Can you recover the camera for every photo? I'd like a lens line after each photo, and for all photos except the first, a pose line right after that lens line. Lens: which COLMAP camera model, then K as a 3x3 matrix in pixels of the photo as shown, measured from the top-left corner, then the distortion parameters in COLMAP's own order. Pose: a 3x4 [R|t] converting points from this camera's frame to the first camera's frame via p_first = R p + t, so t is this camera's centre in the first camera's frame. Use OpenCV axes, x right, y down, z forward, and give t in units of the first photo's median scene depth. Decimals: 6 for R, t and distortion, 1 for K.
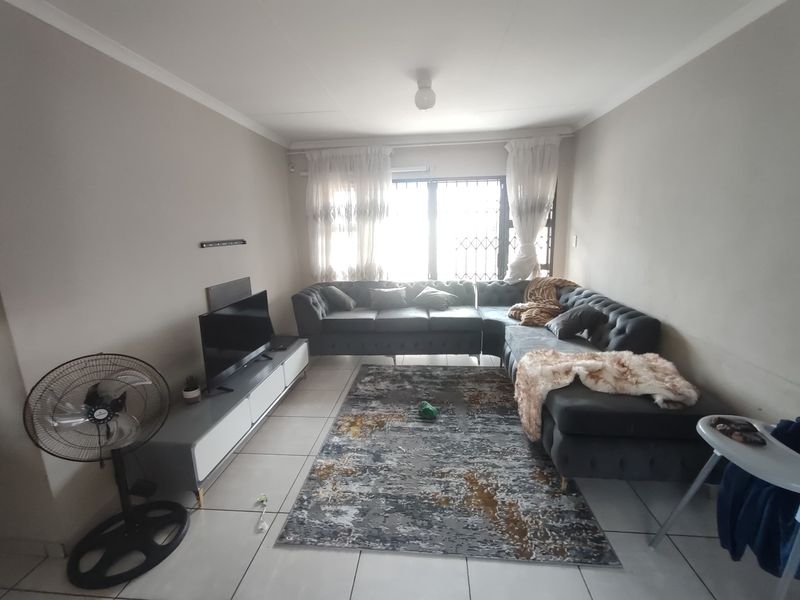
lens RADIAL K [[358.8, 0, 397.4], [0, 358.8, 301.1], [0, 0, 1]] dist [-0.008316, -0.000044]
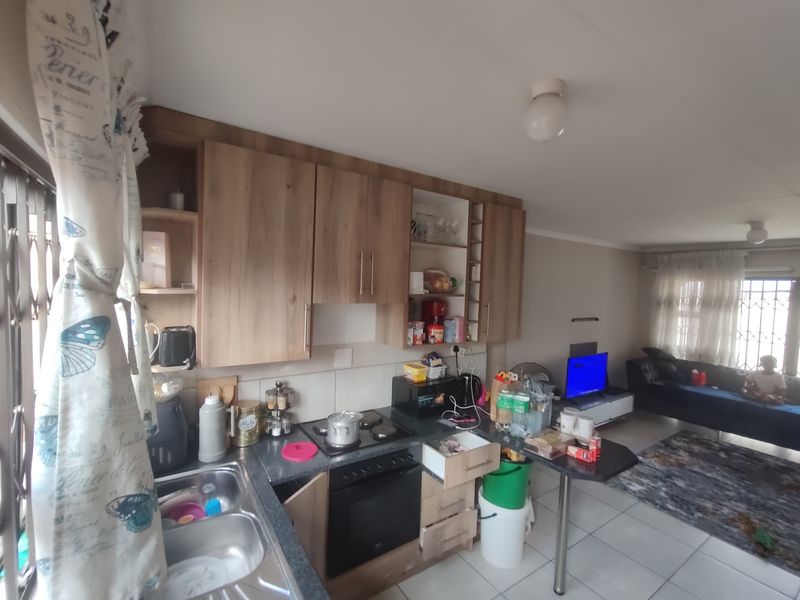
lens RADIAL K [[358.8, 0, 397.4], [0, 358.8, 301.1], [0, 0, 1]] dist [-0.008316, -0.000044]
pose [[0.621678, 0.078763, -0.779303, 0.209696], [-0.206104, 0.976319, -0.065741, 0.034324], [0.755670, 0.201488, 0.623189, -0.567729]]
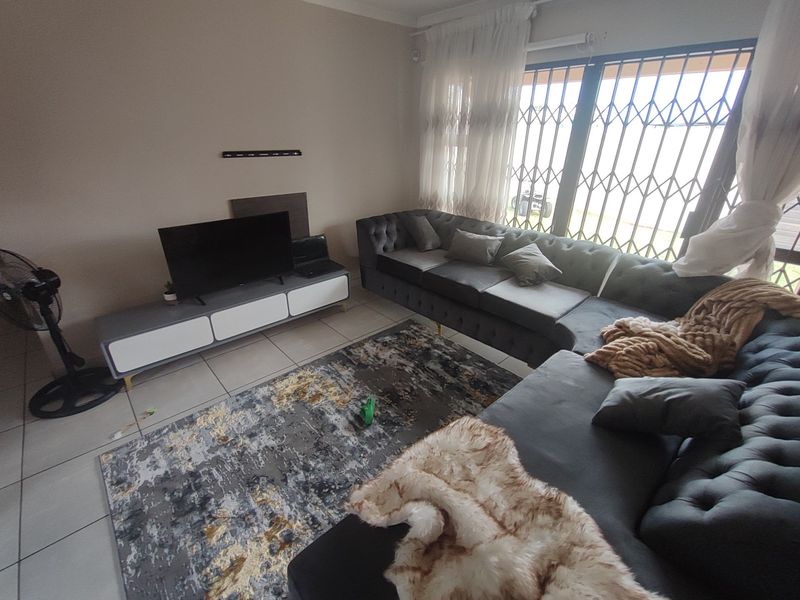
lens RADIAL K [[358.8, 0, 397.4], [0, 358.8, 301.1], [0, 0, 1]] dist [-0.008316, -0.000044]
pose [[0.741540, 0.322576, -0.588271, 0.372508], [-0.170520, 0.938652, 0.299759, -0.111859], [0.648877, -0.121971, 0.751054, 0.376443]]
